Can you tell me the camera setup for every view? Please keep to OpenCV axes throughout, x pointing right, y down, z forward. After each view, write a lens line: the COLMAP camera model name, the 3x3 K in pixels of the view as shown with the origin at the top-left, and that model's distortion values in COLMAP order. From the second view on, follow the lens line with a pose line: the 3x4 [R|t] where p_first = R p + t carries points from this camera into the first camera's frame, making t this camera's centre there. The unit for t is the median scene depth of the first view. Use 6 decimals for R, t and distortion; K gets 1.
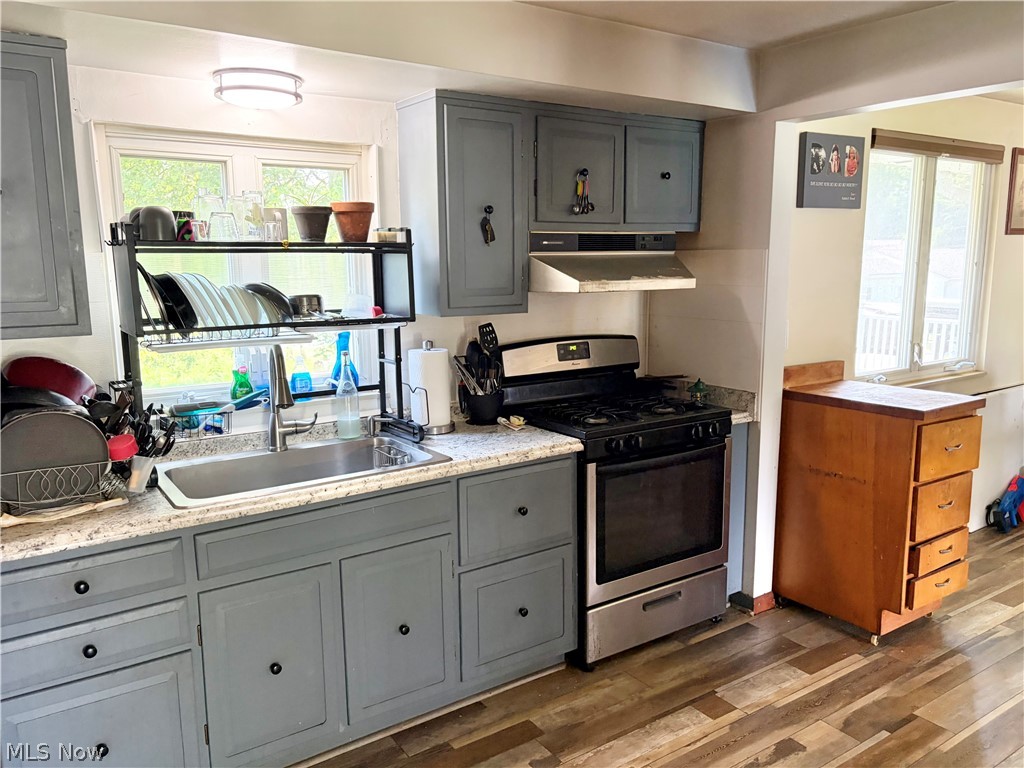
lens RADIAL K [[768.3, 0, 518.2], [0, 768.3, 386.6], [0, 0, 1]] dist [0.044921, -0.043331]
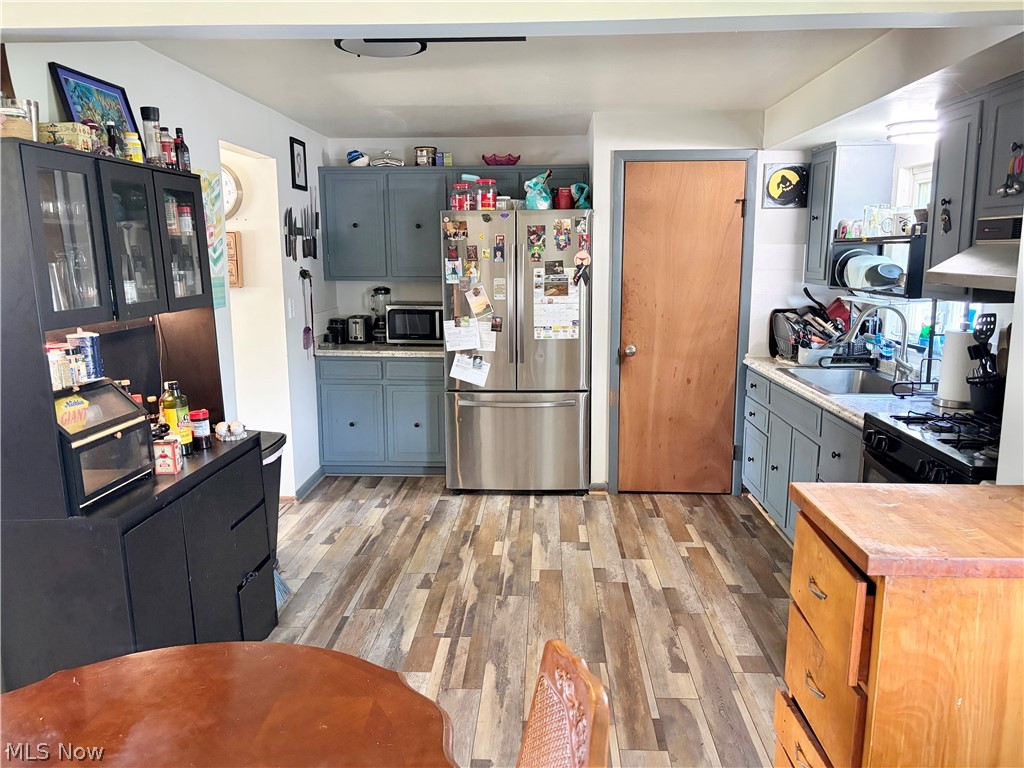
lens RADIAL K [[768.3, 0, 514.6], [0, 768.3, 385.1], [0, 0, 1]] dist [0.044921, -0.043331]
pose [[-0.595824, 0.144579, -0.789994, 1.354894], [-0.124049, 0.955290, 0.268390, -0.226121], [0.793477, 0.257912, -0.551249, 1.330688]]
